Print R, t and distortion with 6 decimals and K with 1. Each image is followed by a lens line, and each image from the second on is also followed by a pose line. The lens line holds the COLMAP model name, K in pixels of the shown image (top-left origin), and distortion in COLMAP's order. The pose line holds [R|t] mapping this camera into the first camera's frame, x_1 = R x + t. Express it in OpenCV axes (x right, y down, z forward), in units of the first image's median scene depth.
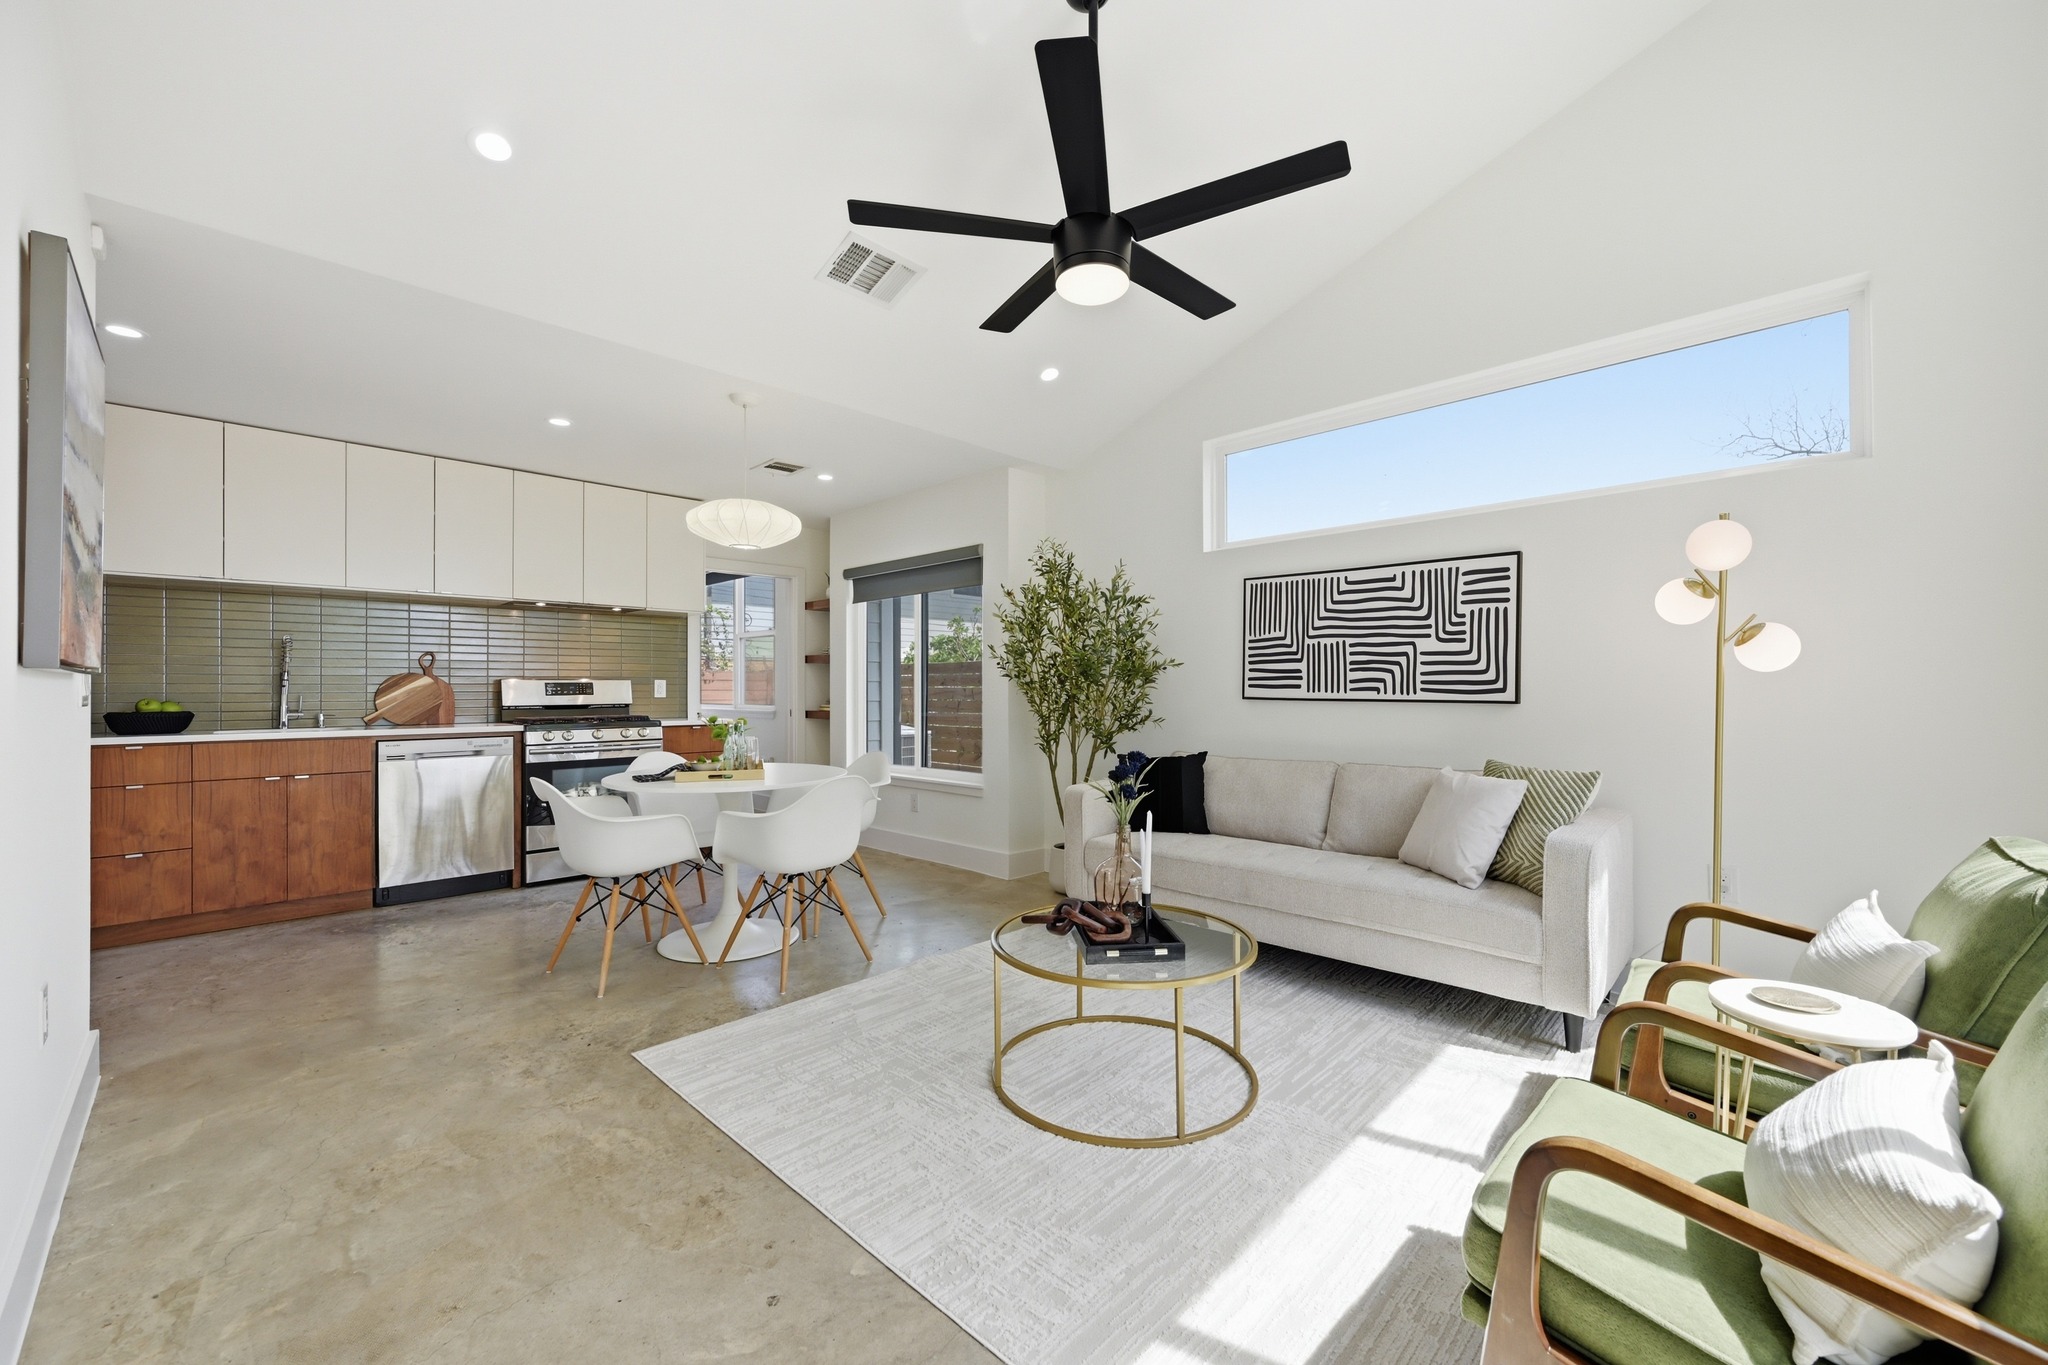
lens RADIAL K [[807.3, 0, 1016.9], [0, 807.3, 686.1], [0, 0, 1]] dist [-0.000077, -0.000059]
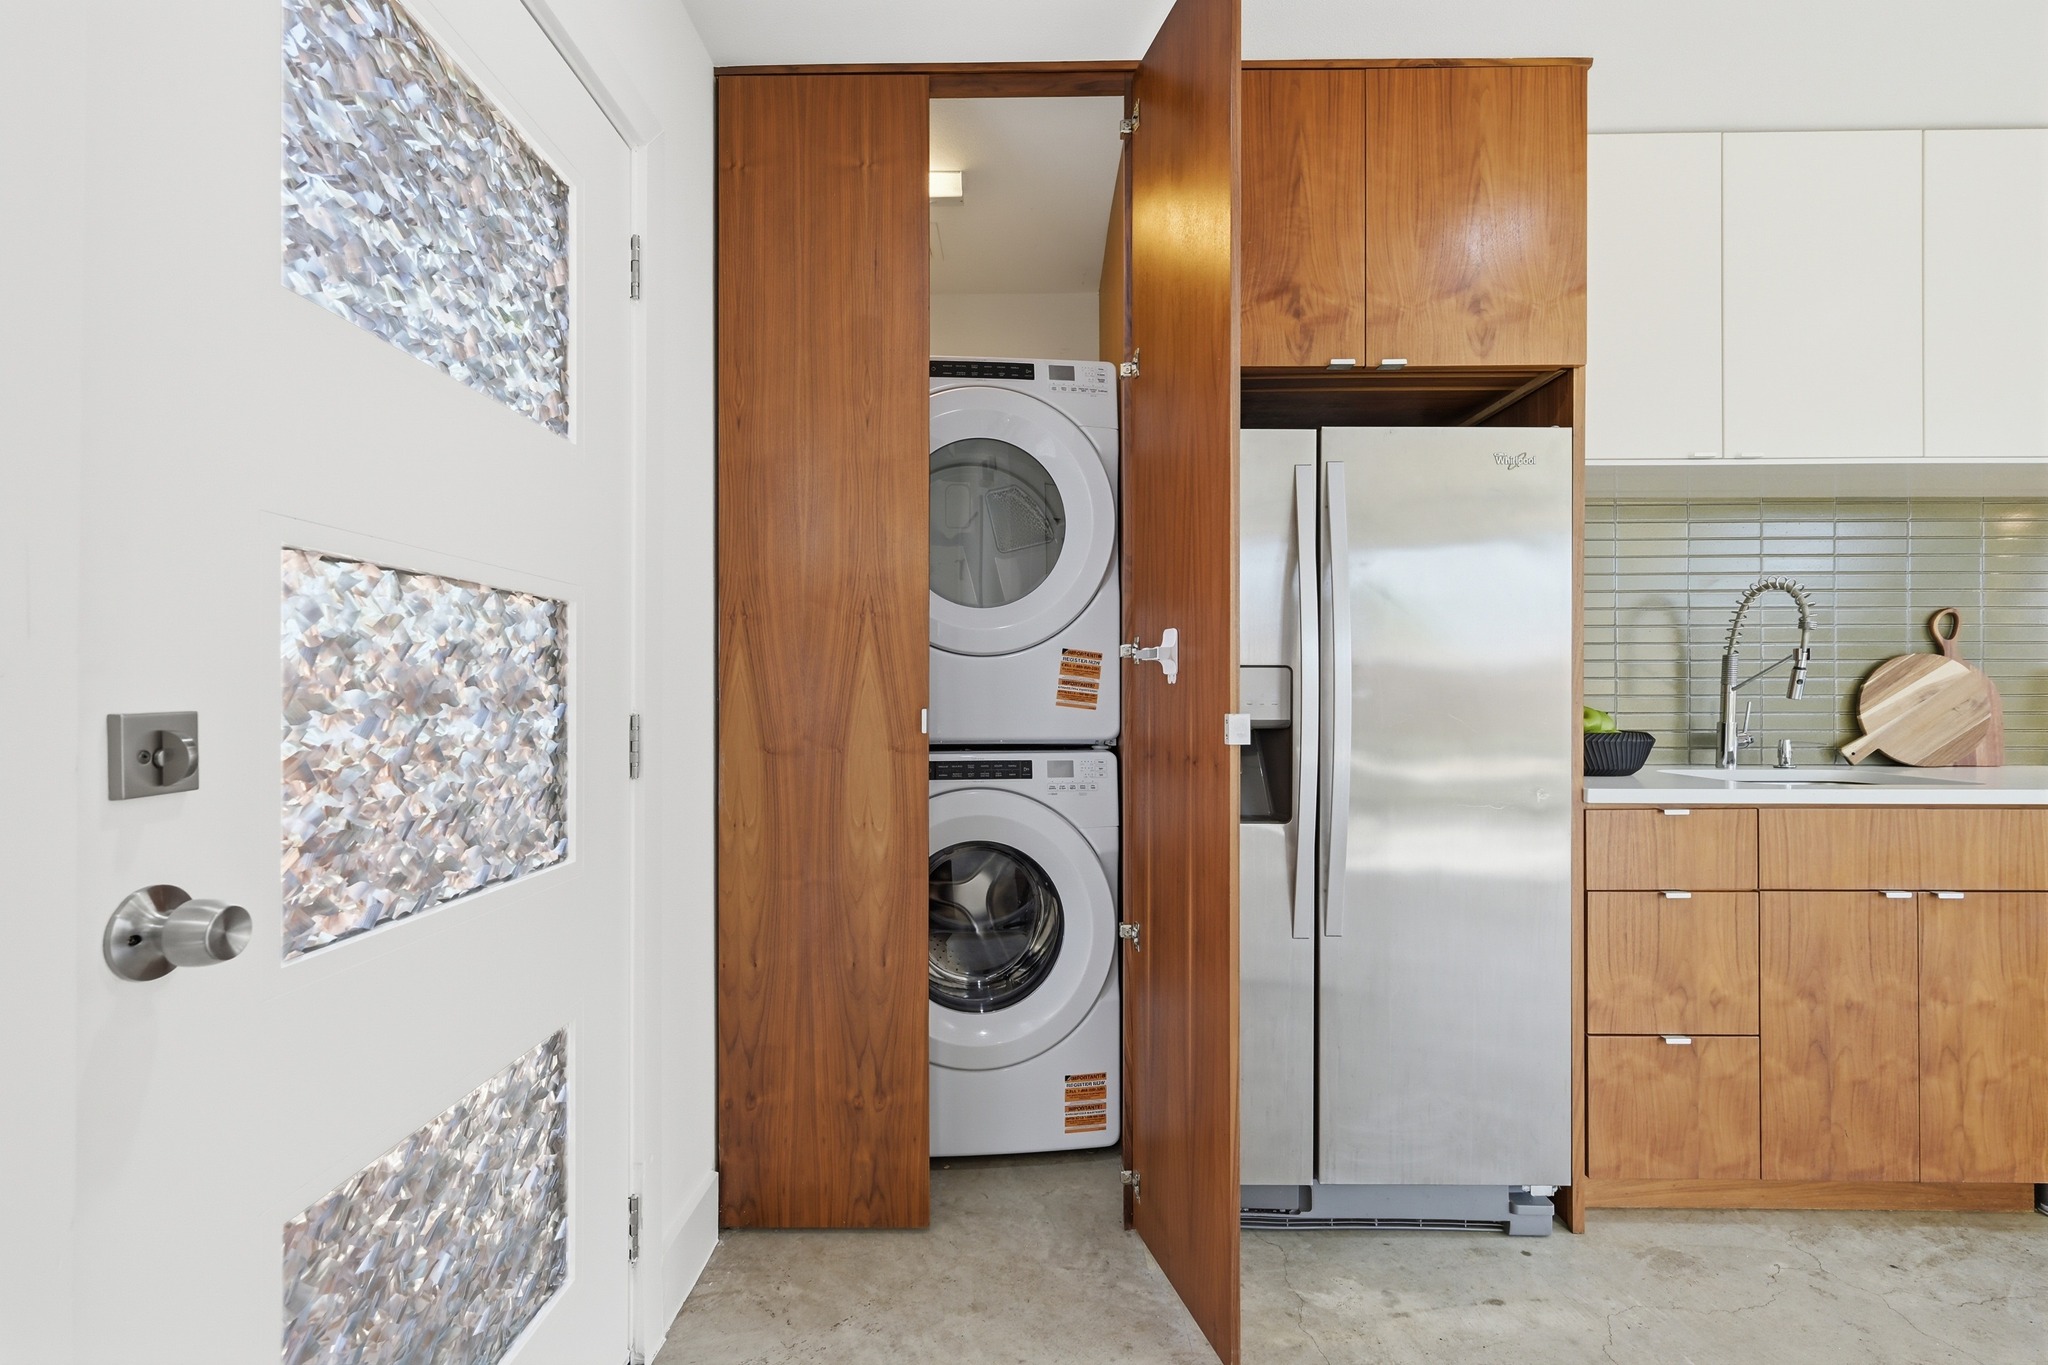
lens RADIAL K [[922.9, 0, 1021.4], [0, 922.9, 689.0], [0, 0, 1]] dist [0.000147, 0.000331]
pose [[0.699266, 0.001958, -0.714859, -0.936681], [0.001336, 0.999991, 0.004045, 0.001431], [0.714860, -0.003783, 0.699257, 0.333574]]
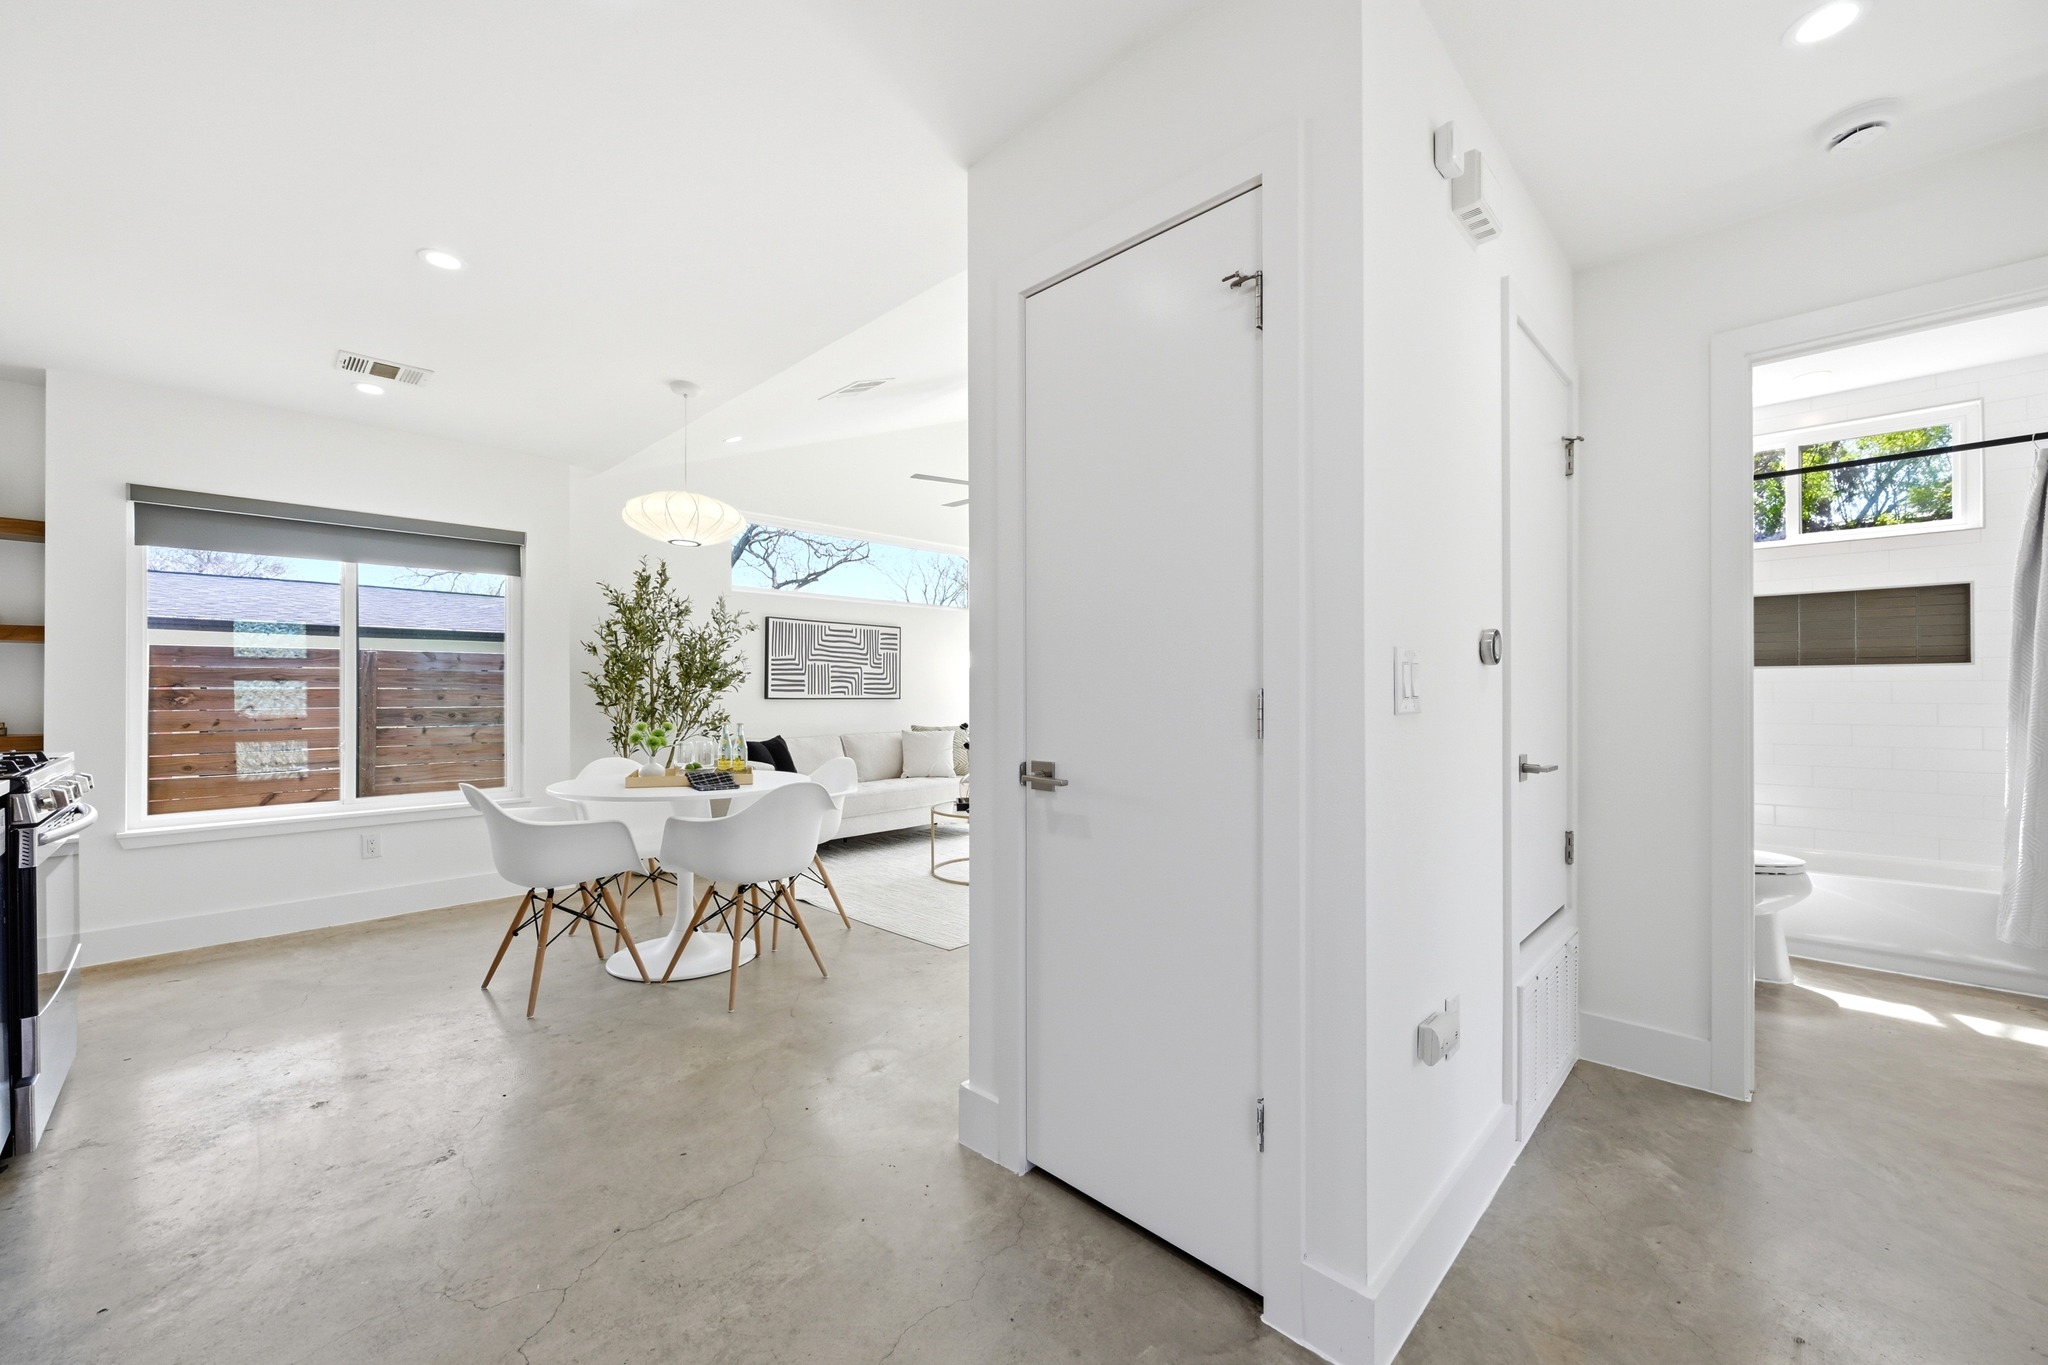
lens RADIAL K [[807.3, 0, 1016.9], [0, 807.3, 686.1], [0, 0, 1]] dist [-0.000077, -0.000059]
pose [[-0.004663, 0.008222, 0.999955, -1.277073], [-0.002801, 0.999962, -0.008235, 0.003729], [-0.999985, -0.002840, -0.004640, 0.602812]]
